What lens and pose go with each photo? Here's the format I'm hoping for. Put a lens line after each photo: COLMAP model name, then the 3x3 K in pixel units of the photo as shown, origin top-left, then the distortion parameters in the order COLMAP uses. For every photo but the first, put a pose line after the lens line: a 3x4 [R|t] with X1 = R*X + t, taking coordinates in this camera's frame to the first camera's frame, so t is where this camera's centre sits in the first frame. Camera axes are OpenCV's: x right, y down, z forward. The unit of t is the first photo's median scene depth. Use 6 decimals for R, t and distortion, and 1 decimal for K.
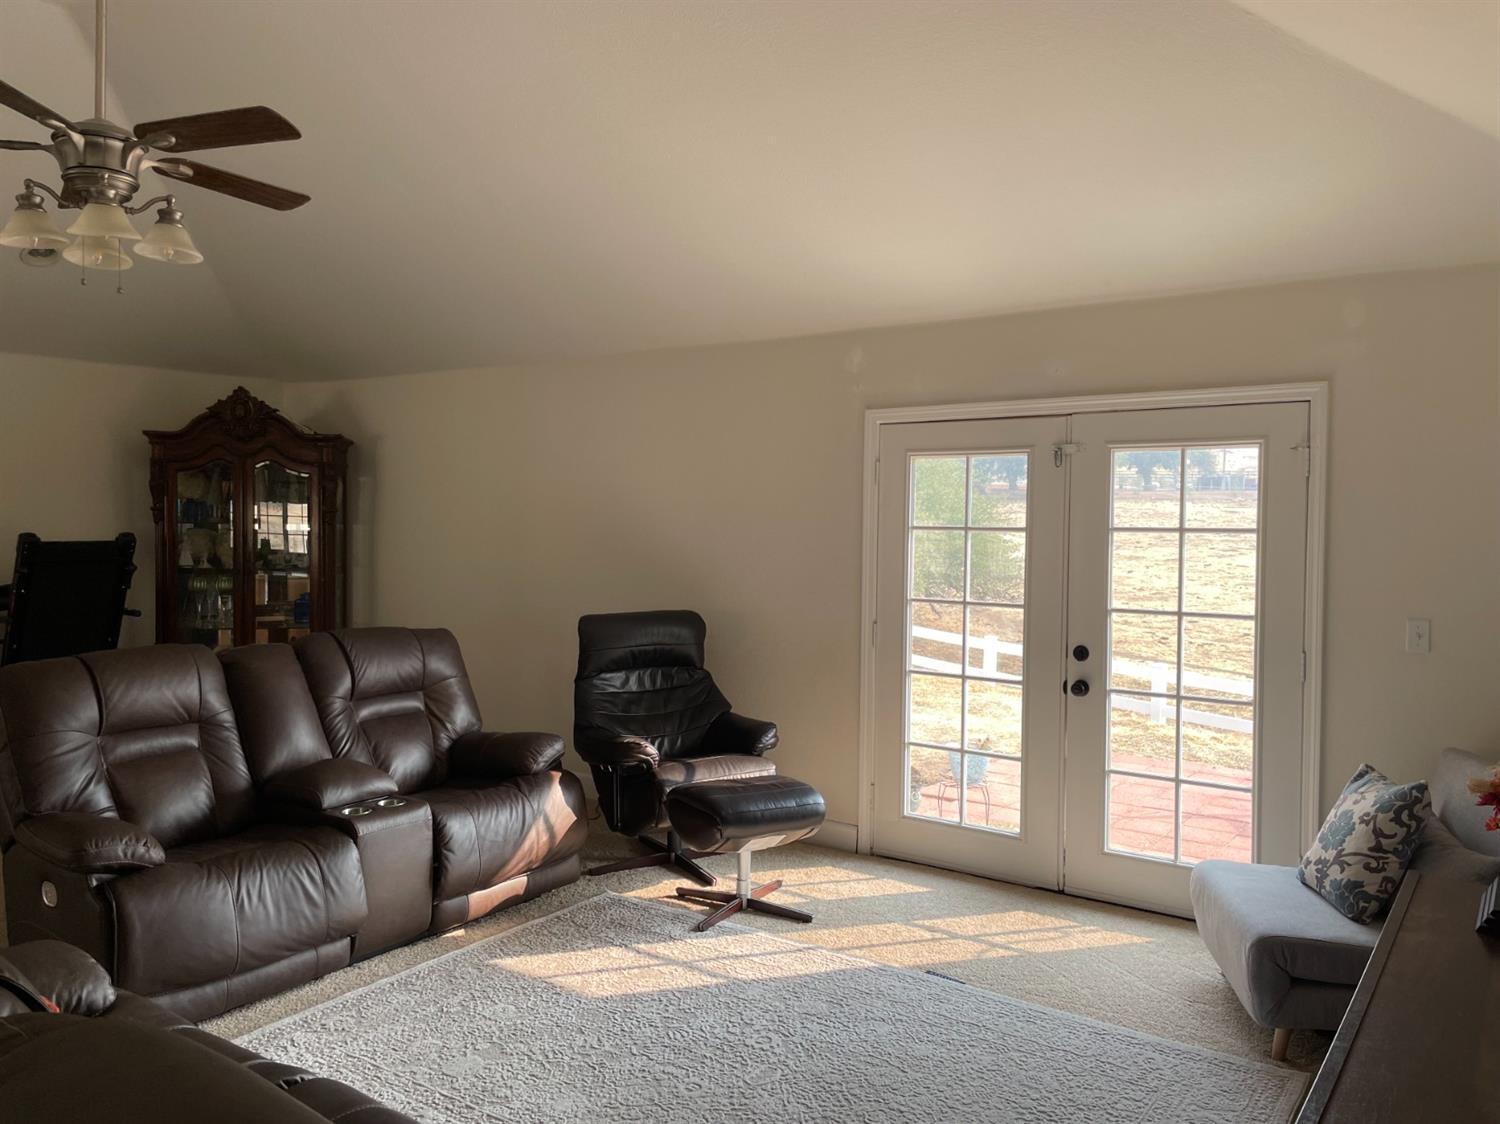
lens RADIAL K [[1151.9, 0, 763.5], [0, 1151.9, 563.0], [0, 0, 1]] dist [0.131120, -0.204844]
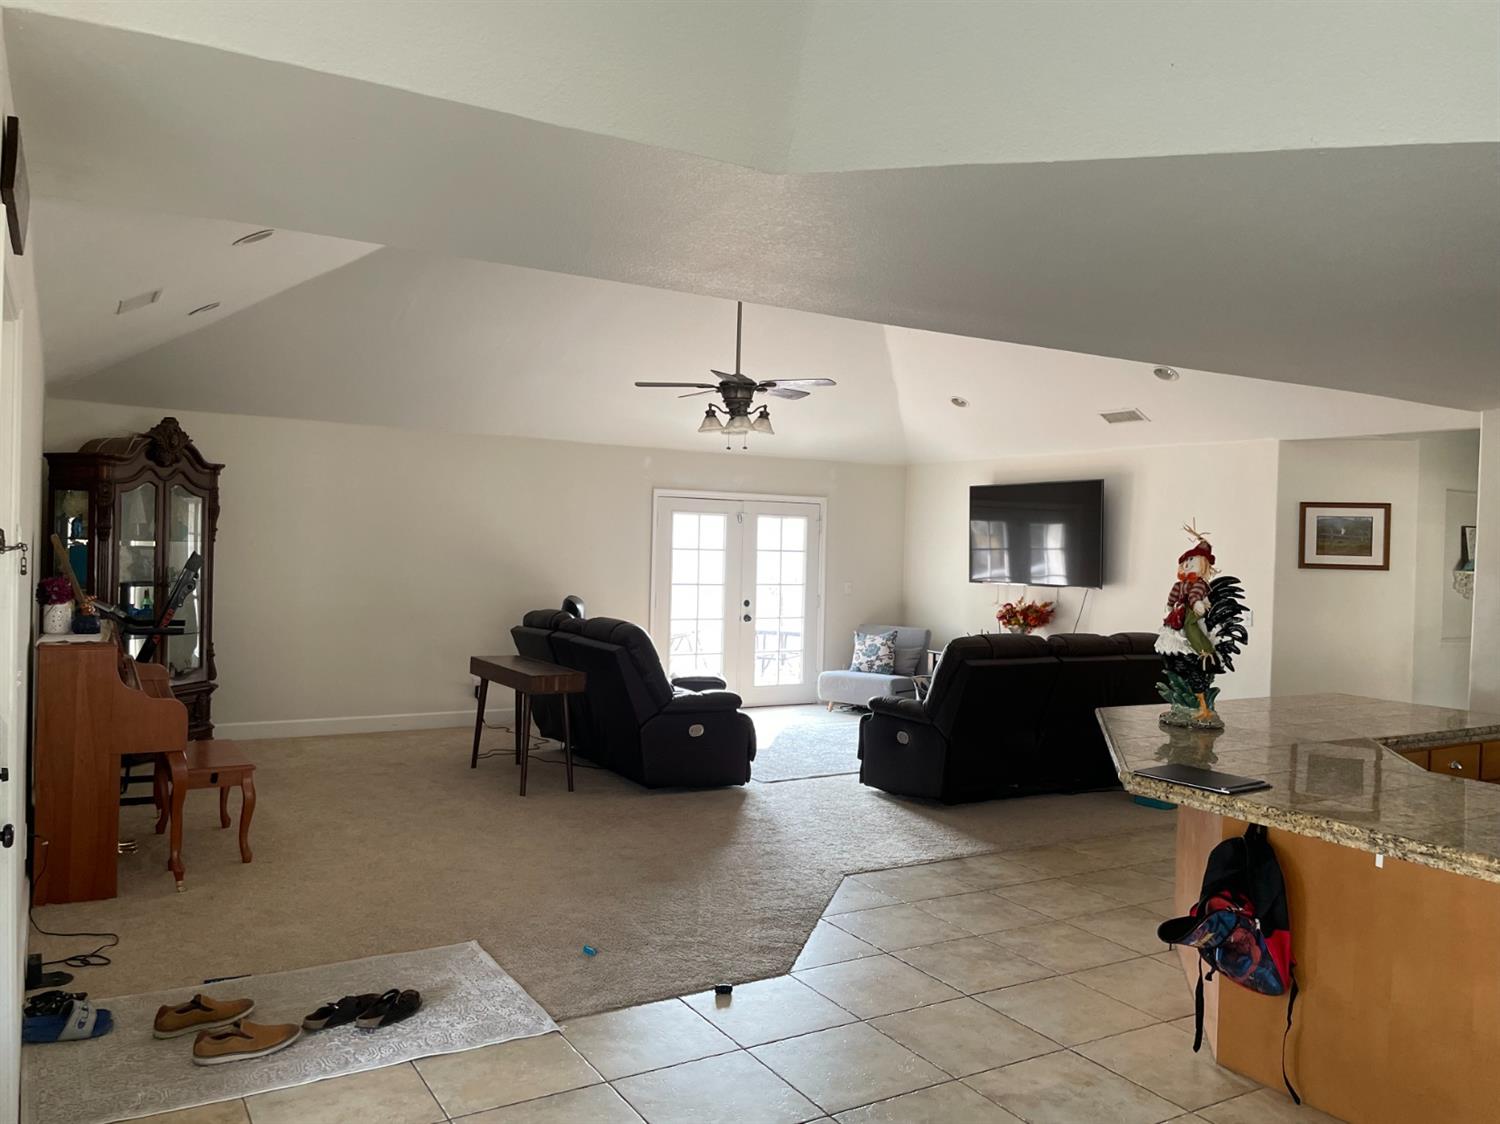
lens RADIAL K [[1165.2, 0, 746.5], [0, 1165.2, 567.1], [0, 0, 1]] dist [0.081874, -0.114110]
pose [[0.416532, -0.023340, 0.908821, -1.835397], [-0.000868, 0.999660, 0.026071, -0.055653], [-0.909121, -0.011648, 0.416370, 0.028625]]
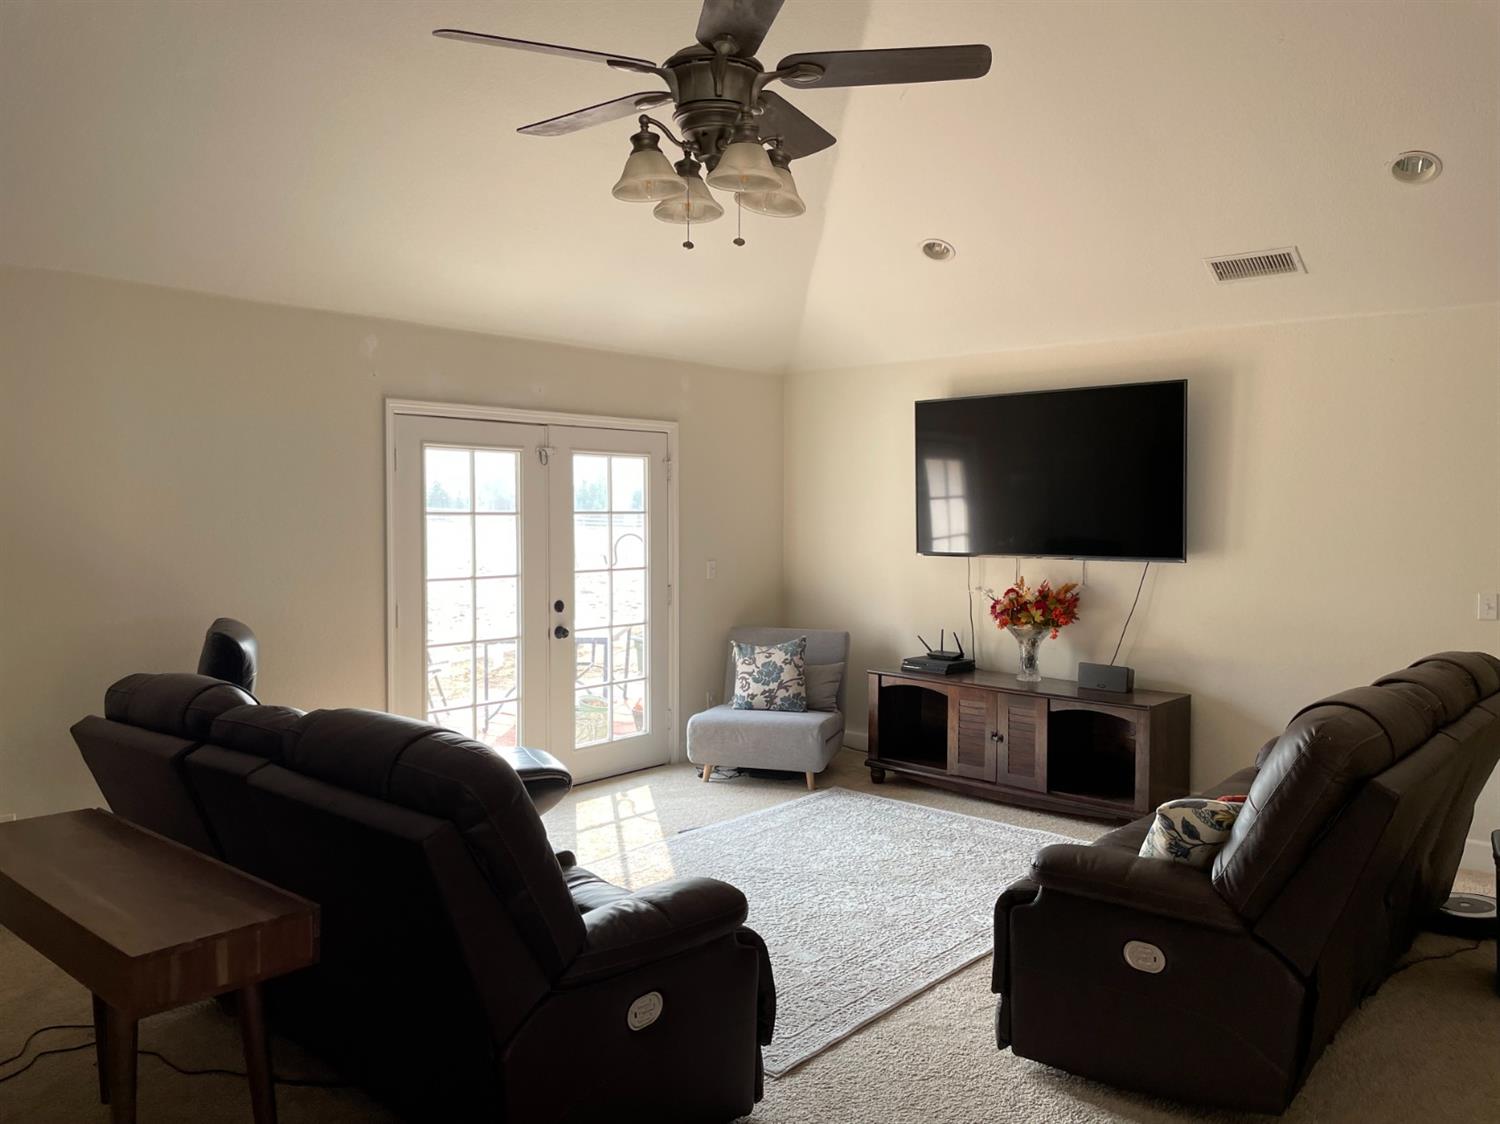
lens RADIAL K [[1151.9, 0, 763.5], [0, 1151.9, 563.0], [0, 0, 1]] dist [0.131120, -0.204844]
pose [[0.119622, -0.063385, 0.990794, -1.001914], [0.019642, 0.997916, 0.061469, -0.048581], [-0.992625, 0.012108, 0.120618, 0.603181]]
